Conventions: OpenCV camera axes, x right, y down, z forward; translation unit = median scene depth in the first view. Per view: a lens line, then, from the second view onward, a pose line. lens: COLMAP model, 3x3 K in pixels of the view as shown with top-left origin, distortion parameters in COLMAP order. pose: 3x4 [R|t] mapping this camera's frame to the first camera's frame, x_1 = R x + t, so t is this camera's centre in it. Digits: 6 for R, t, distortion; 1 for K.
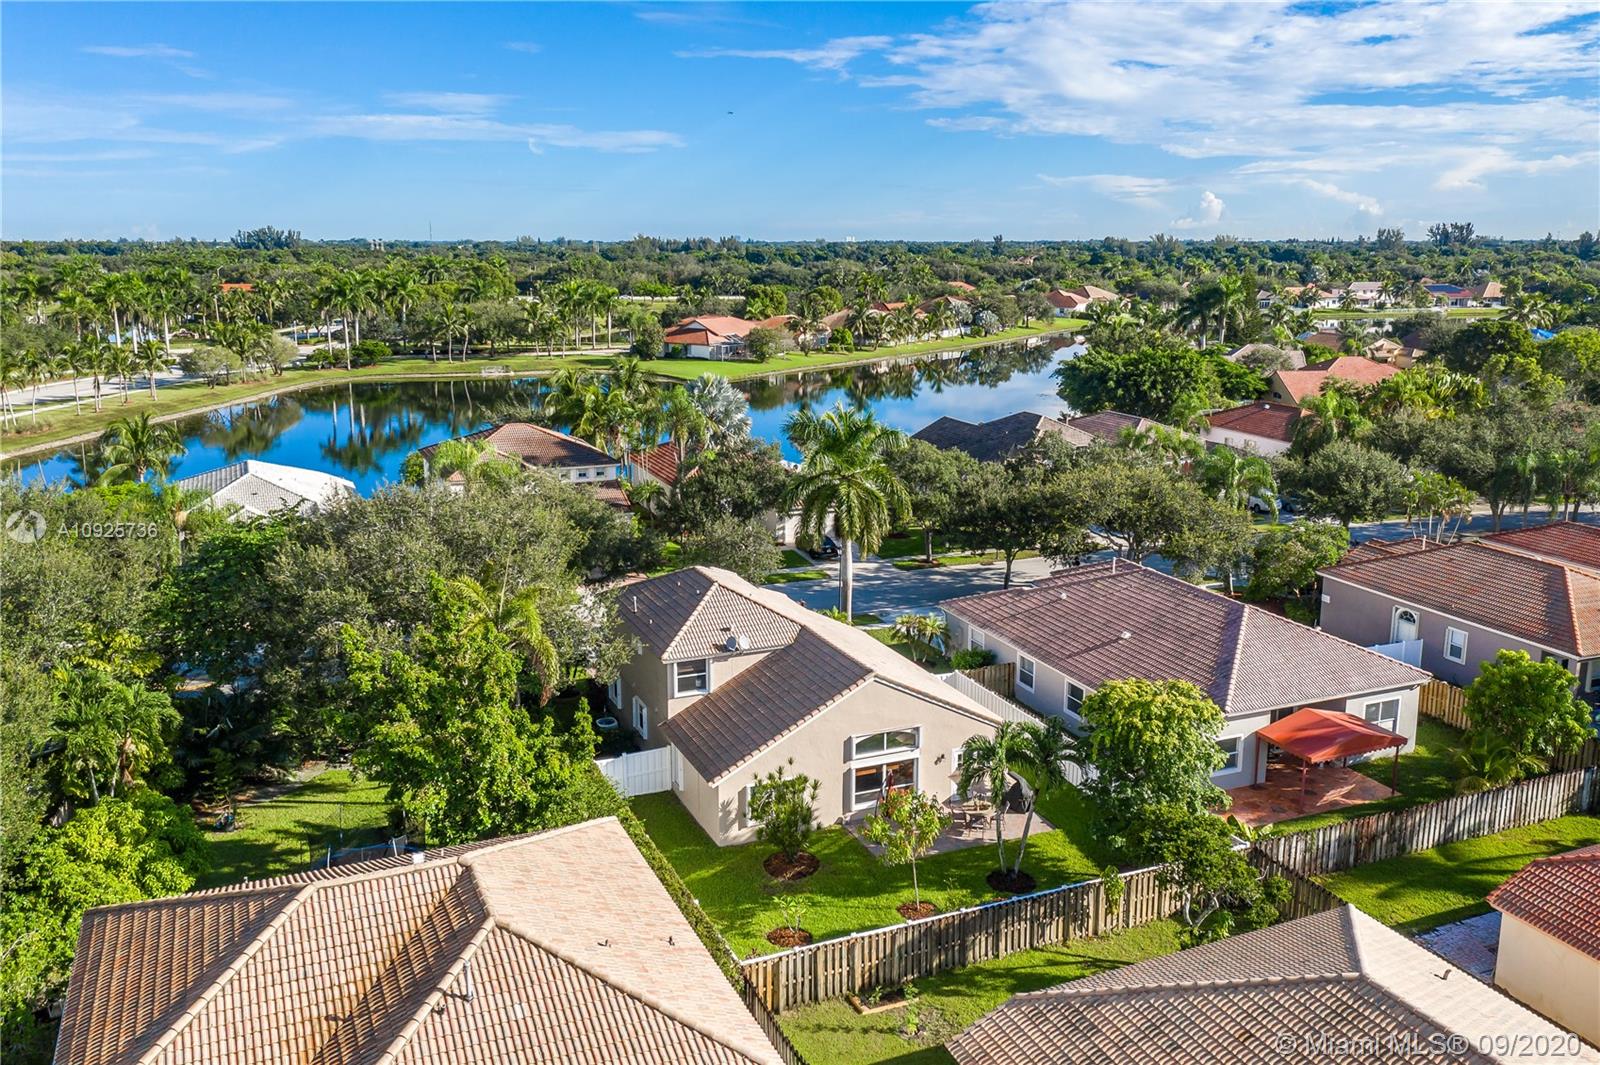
lens RADIAL K [[1278.4, 0, 800.0], [0, 1278.4, 532.5], [0, 0, 1]] dist [-0.007285, 0.011159]
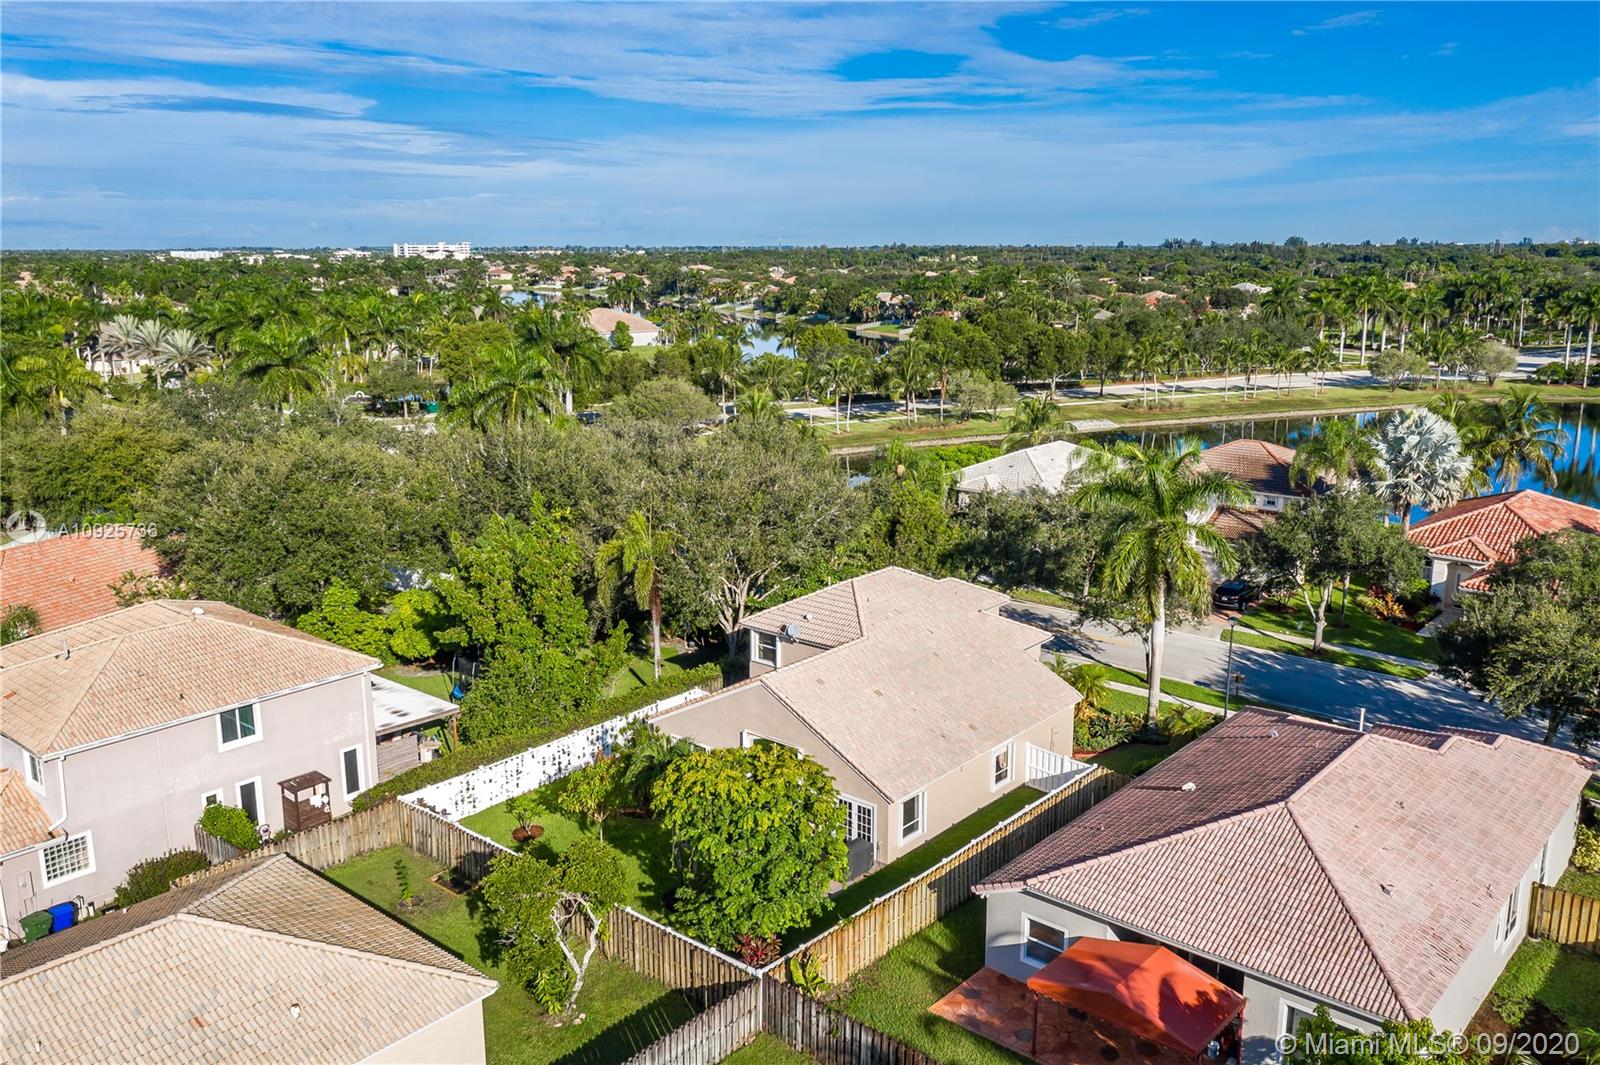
lens RADIAL K [[1278.4, 0, 800.0], [0, 1278.4, 532.5], [0, 0, 1]] dist [-0.007285, 0.011159]
pose [[0.426249, 0.190286, -0.884366, 0.227734], [-0.190895, 0.974531, 0.117679, -0.030751], [0.884235, 0.118660, 0.451718, 0.132052]]
